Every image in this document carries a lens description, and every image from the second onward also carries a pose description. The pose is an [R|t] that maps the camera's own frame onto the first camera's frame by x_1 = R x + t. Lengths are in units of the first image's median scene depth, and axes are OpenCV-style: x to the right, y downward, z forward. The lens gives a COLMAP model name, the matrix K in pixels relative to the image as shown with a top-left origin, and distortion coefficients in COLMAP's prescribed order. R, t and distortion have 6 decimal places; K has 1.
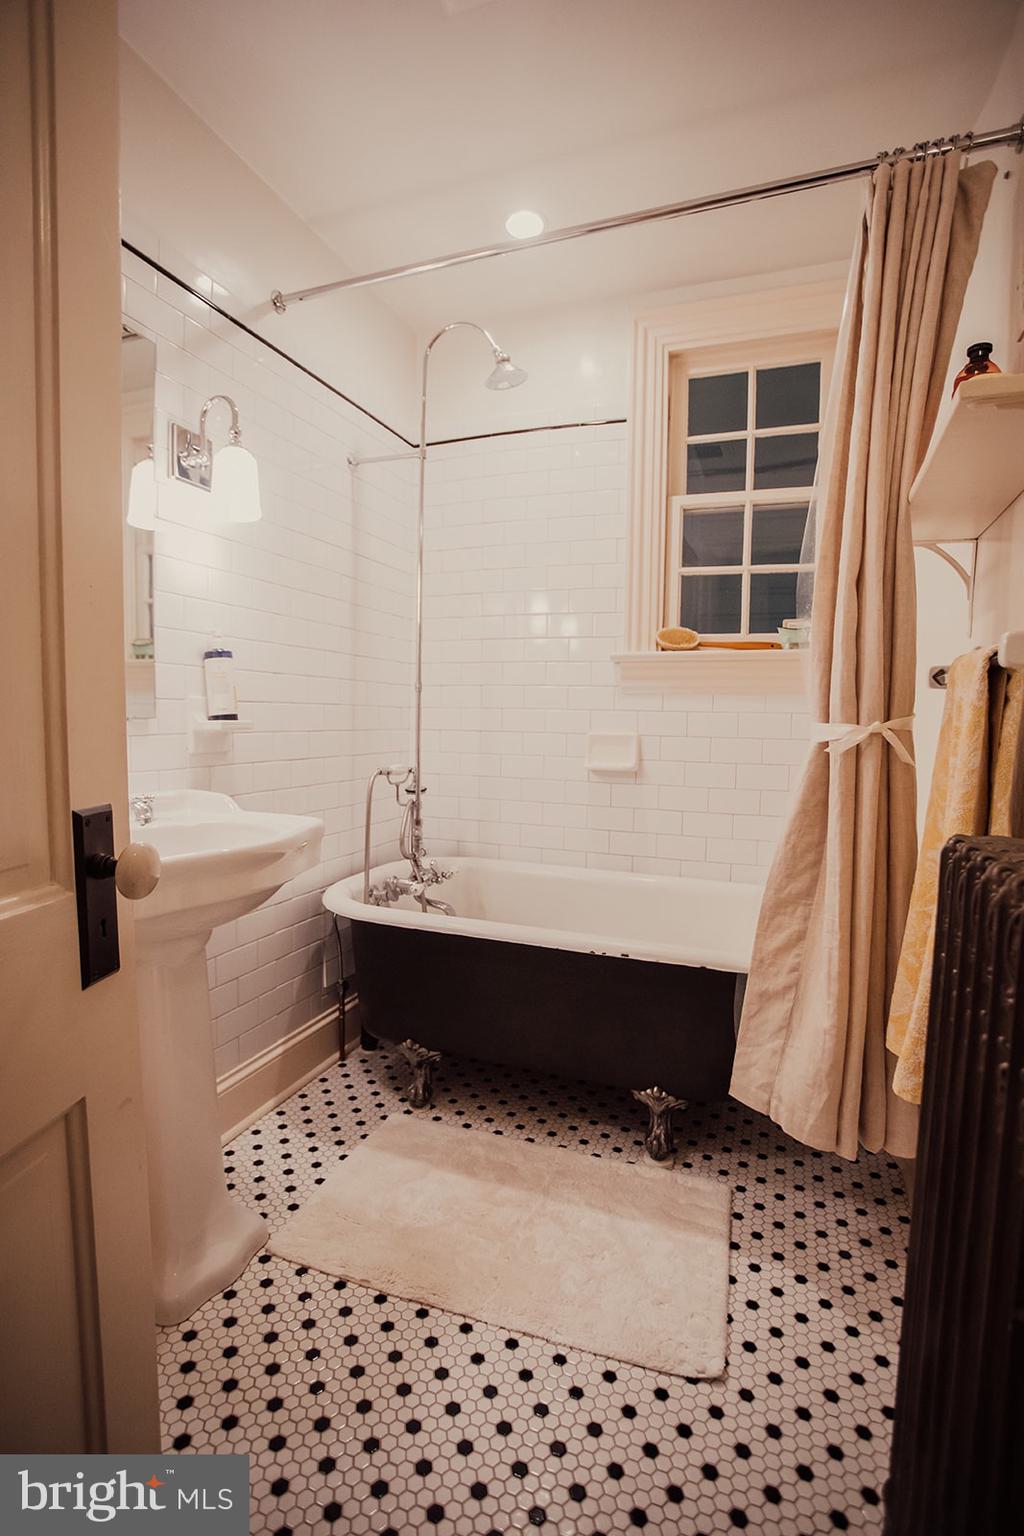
lens RADIAL K [[723.6, 0, 512.0], [0, 723.6, 768.0], [0, 0, 1]] dist [-0.029456, 0.000058]
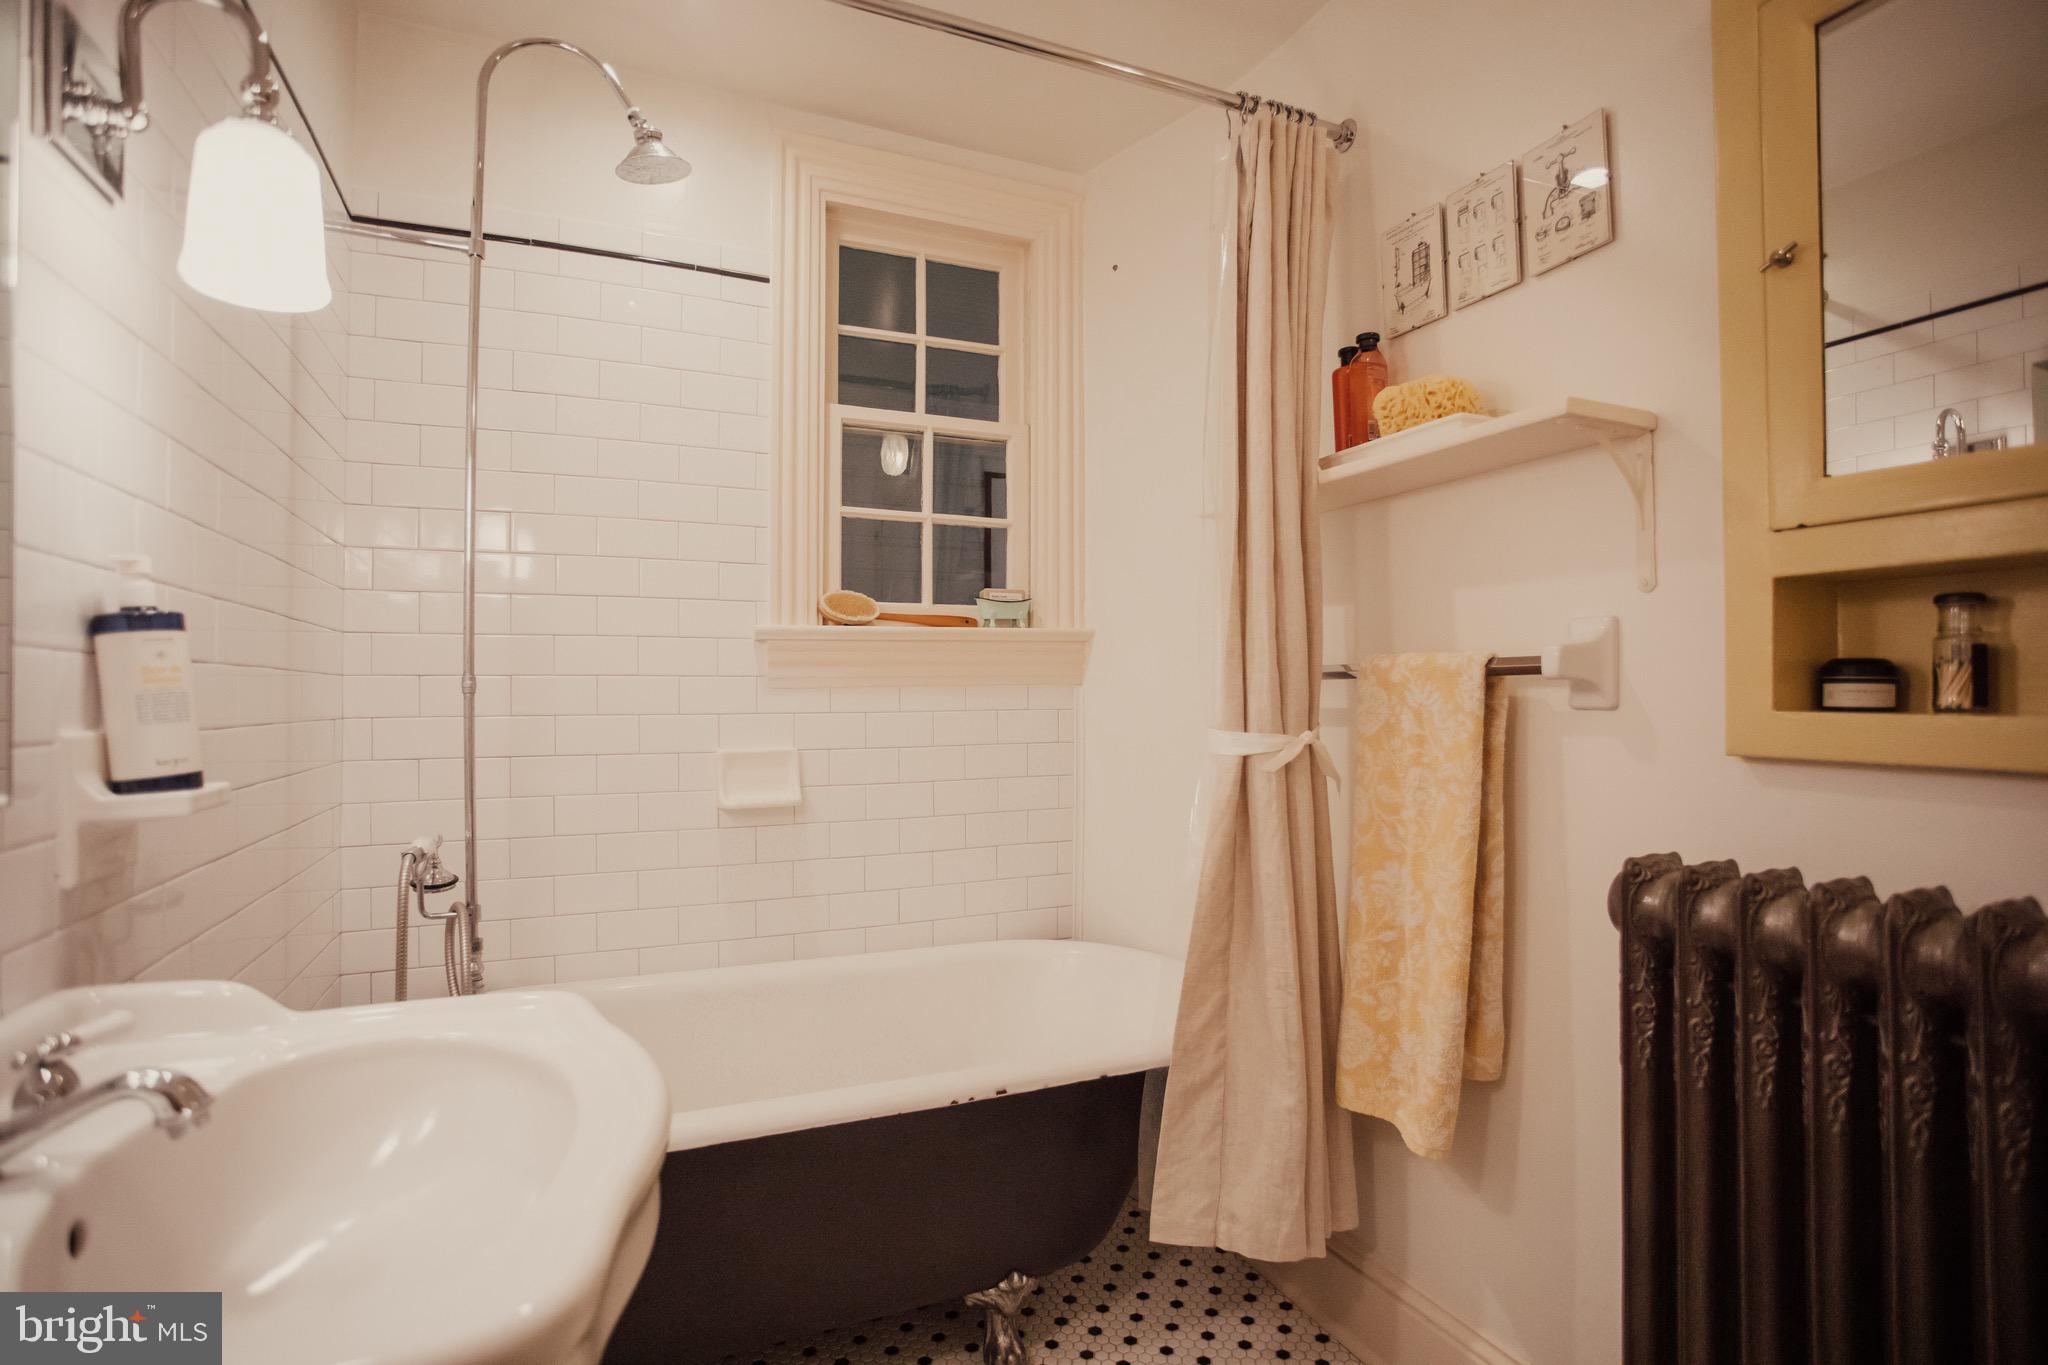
lens RADIAL K [[1012.9, 0, 1024.0], [0, 1012.9, 682.5], [0, 0, 1]] dist [-0.048536, 0.000430]
pose [[0.718647, -0.012521, 0.695262, -0.329837], [0.068598, 0.996238, -0.052963, -0.046331], [-0.691983, 0.085755, 0.716802, 0.204320]]
